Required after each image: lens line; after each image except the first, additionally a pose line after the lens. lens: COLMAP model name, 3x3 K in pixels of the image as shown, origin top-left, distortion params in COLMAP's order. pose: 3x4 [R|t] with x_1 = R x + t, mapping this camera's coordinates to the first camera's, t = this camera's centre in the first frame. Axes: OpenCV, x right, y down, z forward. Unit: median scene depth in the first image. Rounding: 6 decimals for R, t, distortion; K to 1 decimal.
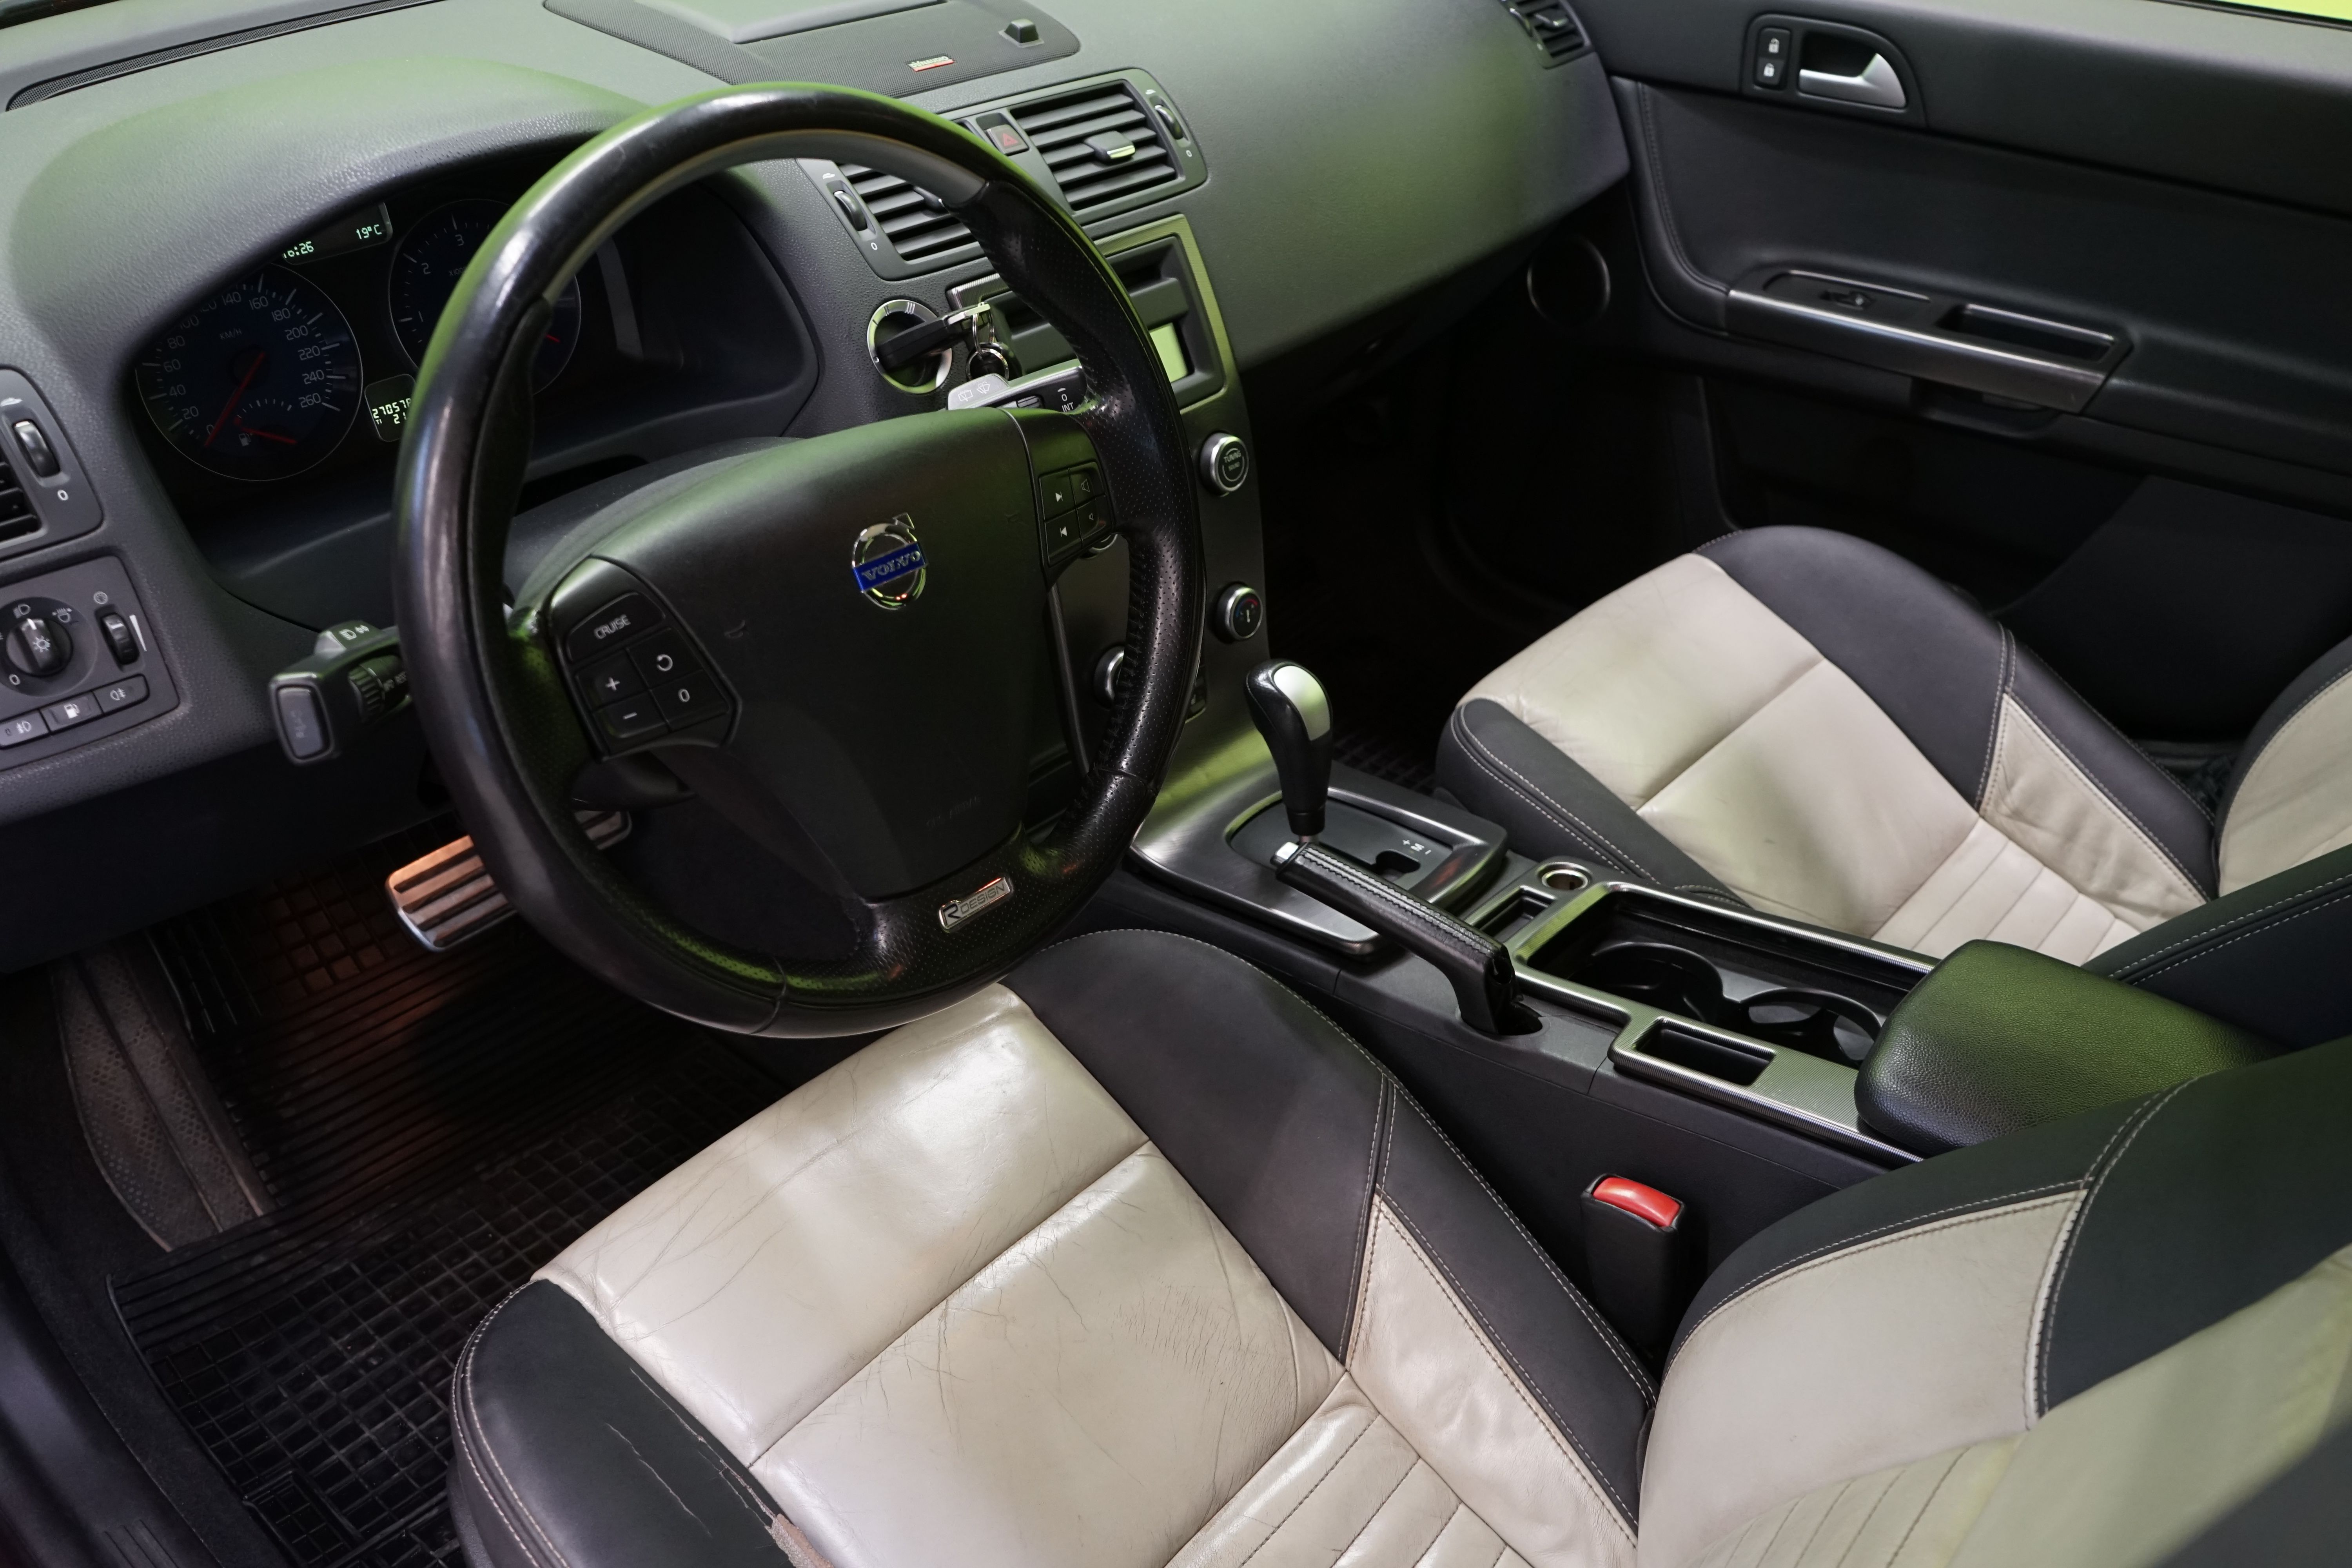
lens RADIAL K [[1946.1, 0, 1176.0], [0, 1946.1, 784.0], [0, 0, 1]] dist [-0.010053, -0.005493]
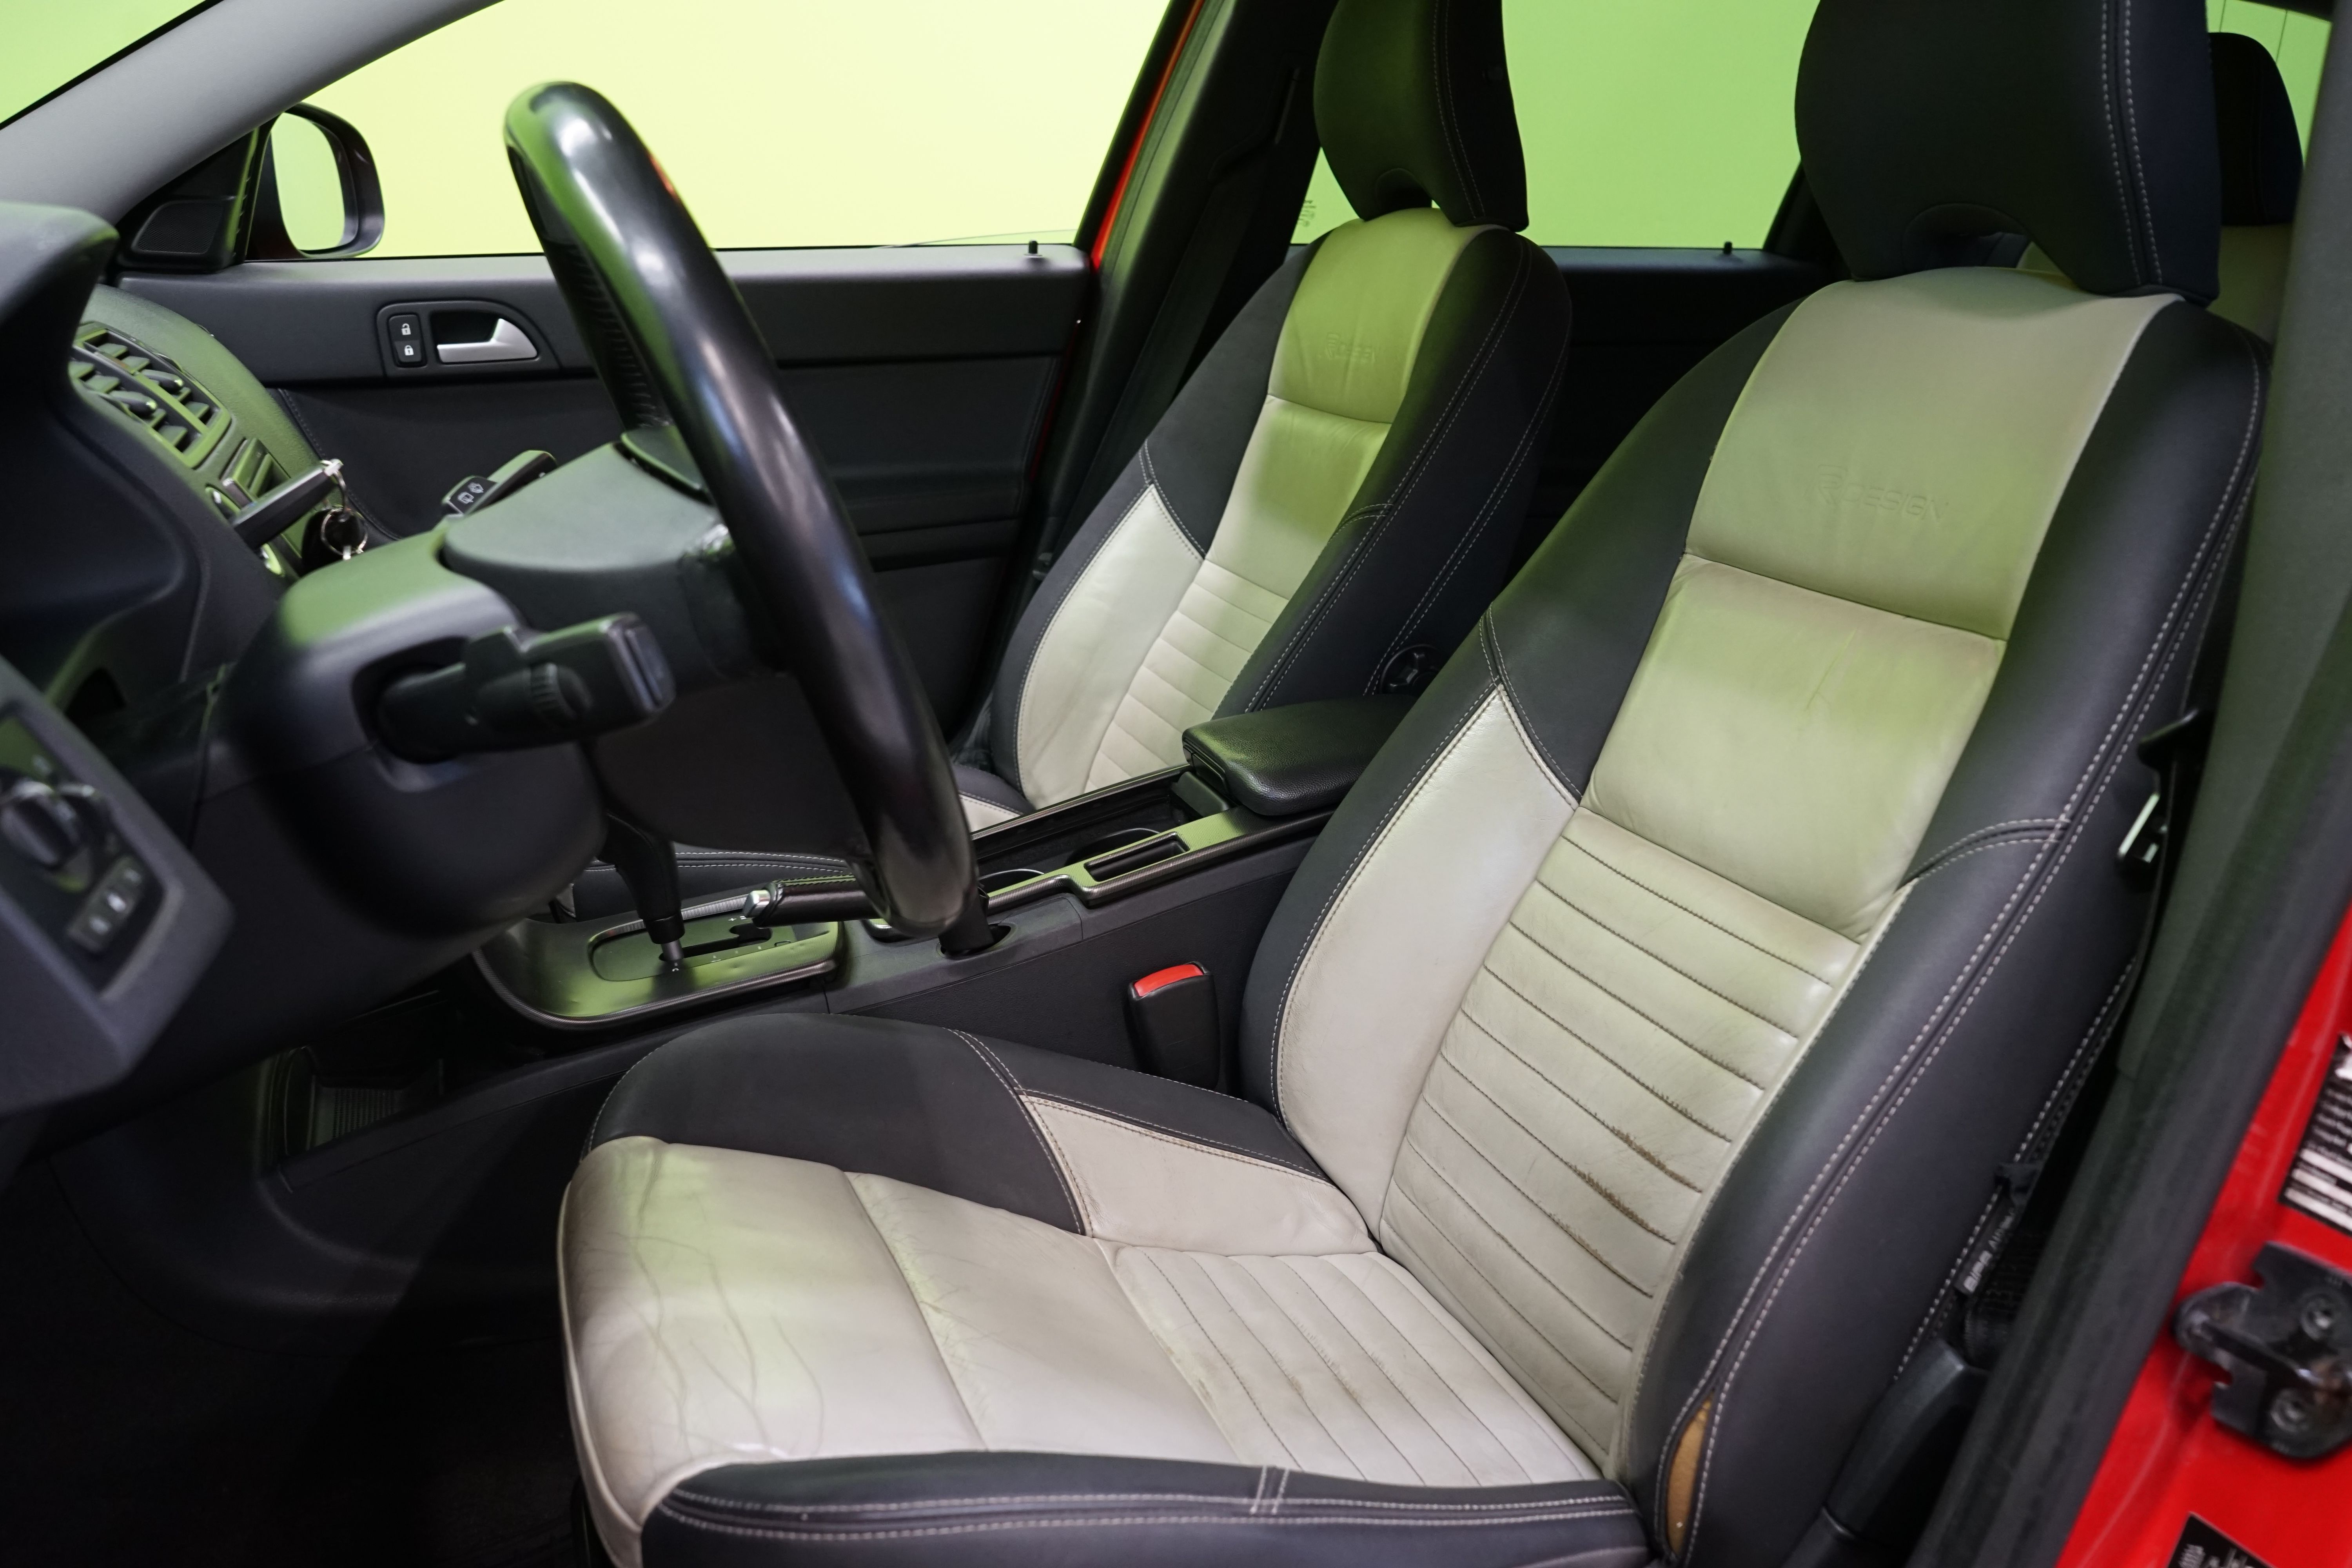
lens RADIAL K [[1946.1, 0, 1176.0], [0, 1946.1, 784.0], [0, 0, 1]] dist [-0.010053, -0.005493]
pose [[0.458341, -0.284059, 0.842160, -0.739214], [0.506404, 0.862163, 0.015198, 0.083685], [-0.730396, 0.419507, 0.539013, 0.249074]]
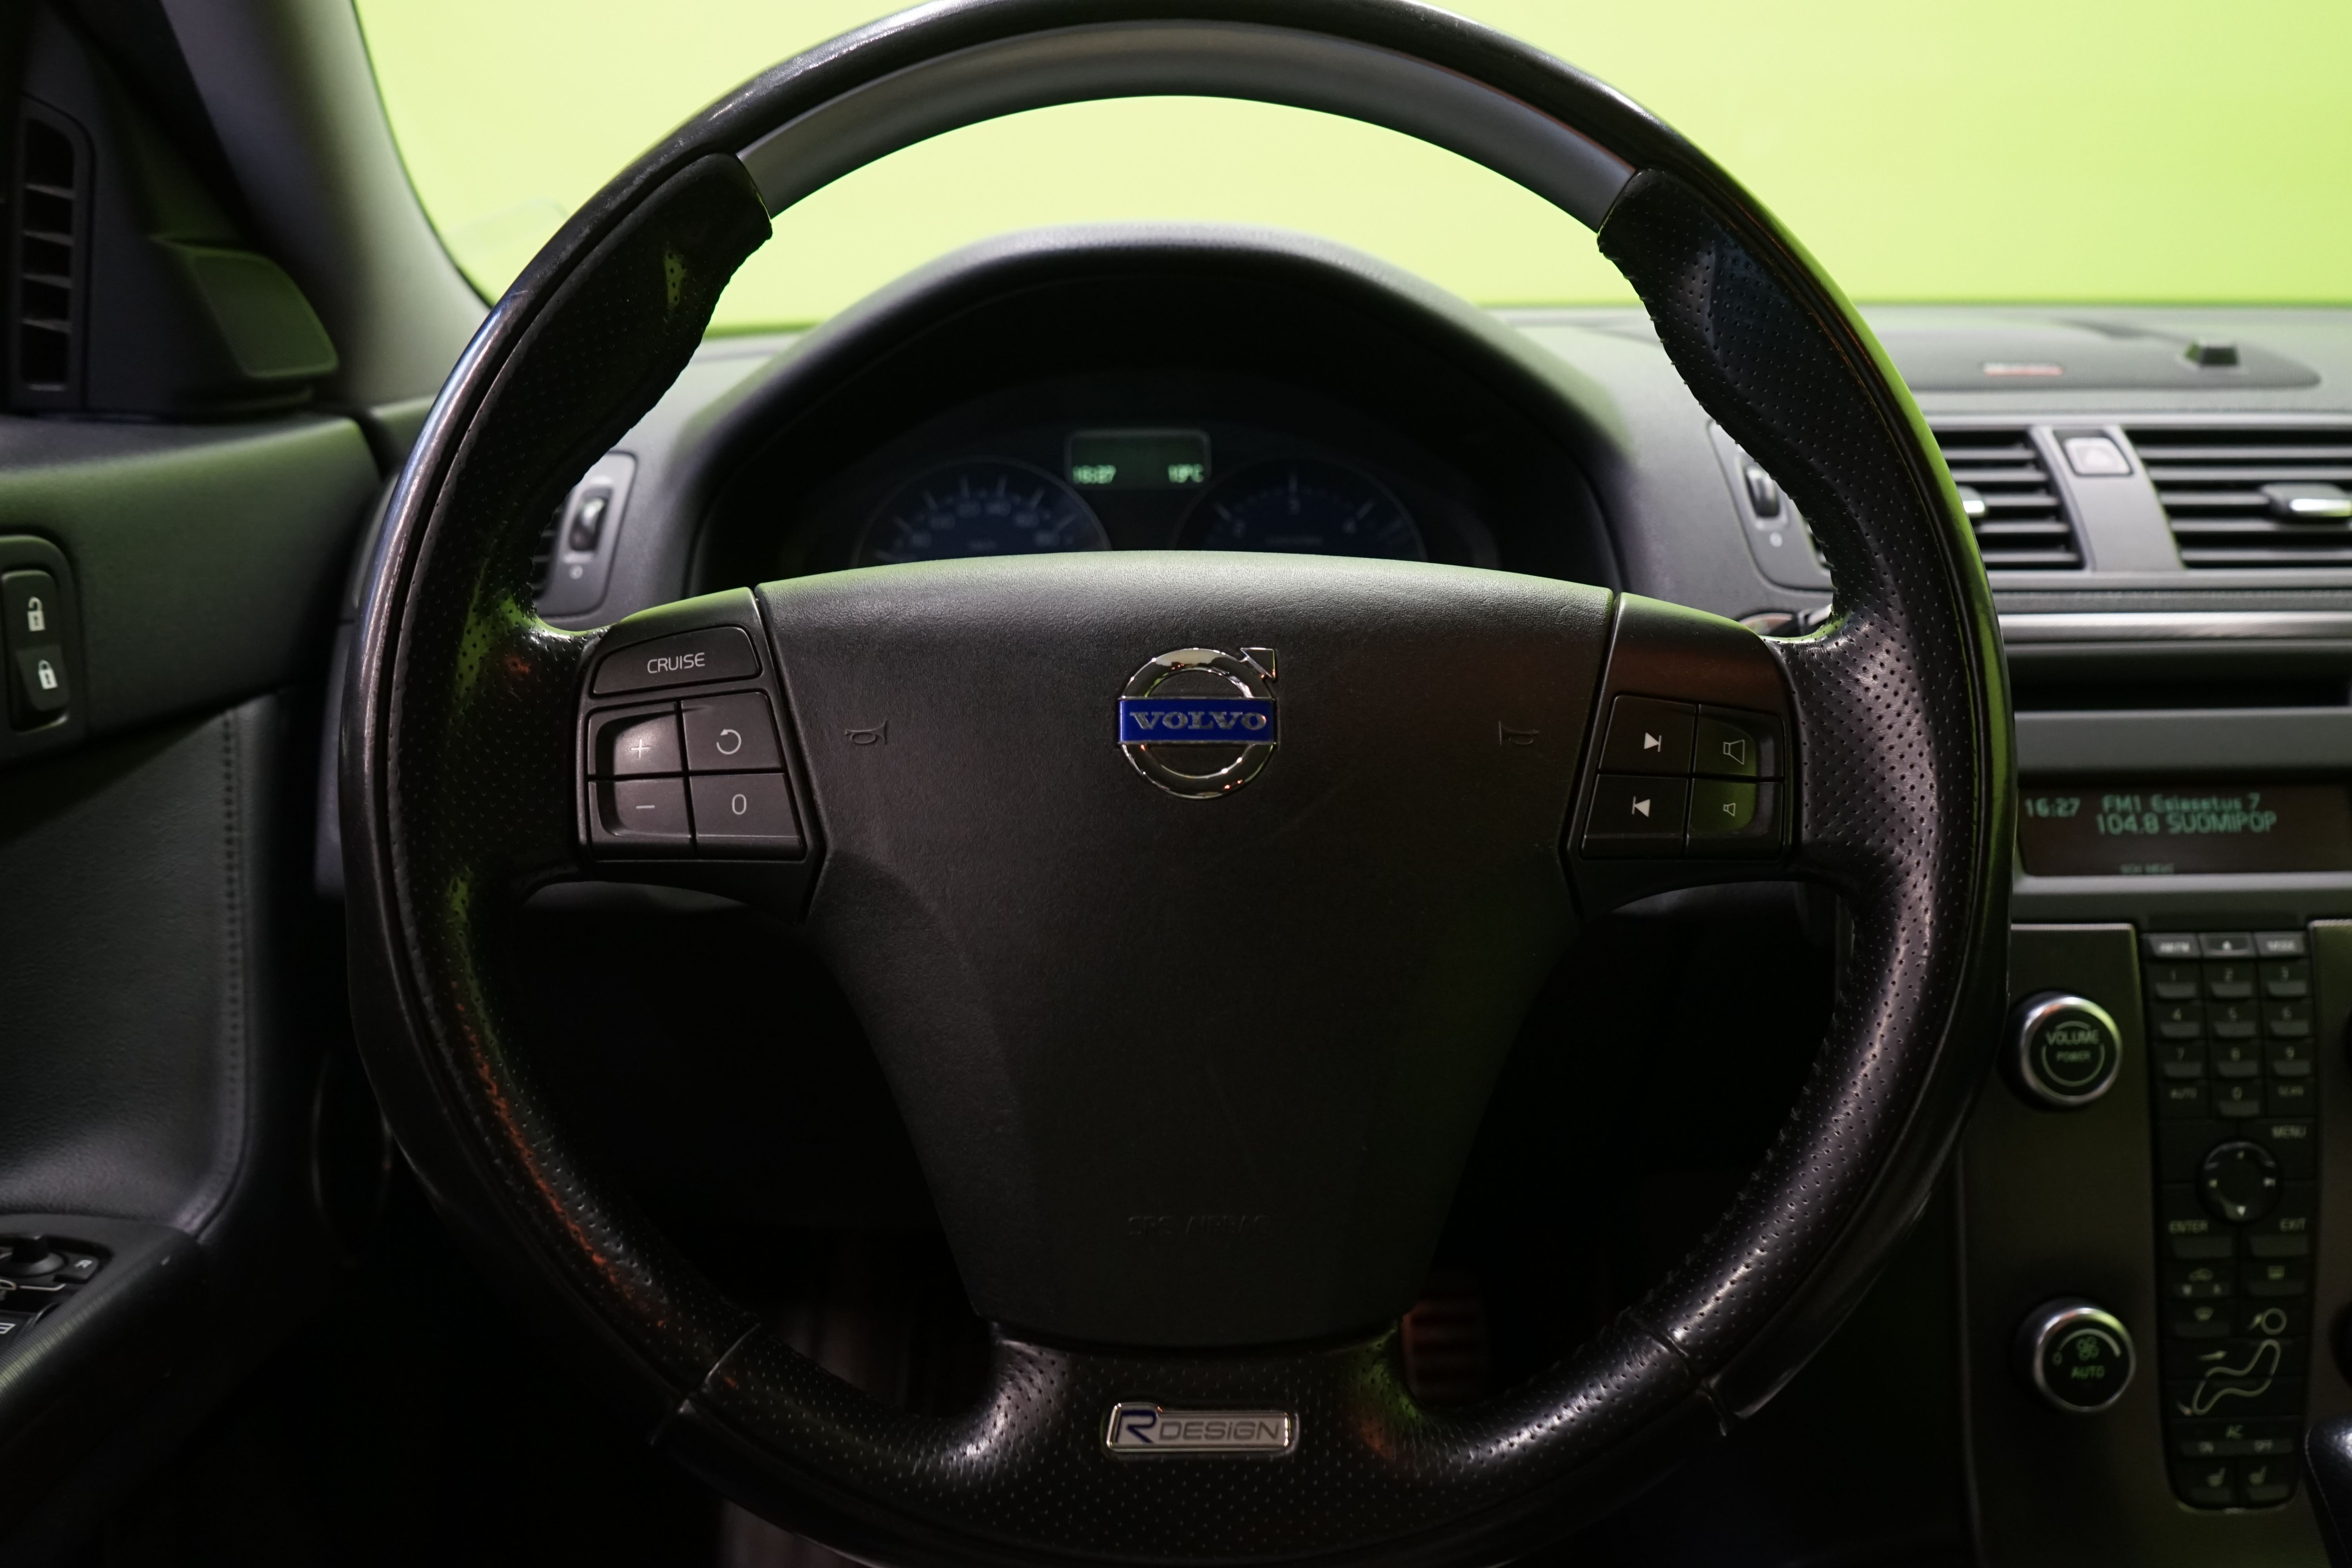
lens RADIAL K [[1968.6, 0, 1165.4], [0, 1968.6, 773.6], [0, 0, 1]] dist [-0.022068, 0.011499]
pose [[0.696455, 0.117285, -0.707951, 0.179662], [-0.382246, 0.895575, -0.227671, 0.022440], [0.607321, 0.429174, 0.668559, 0.475151]]
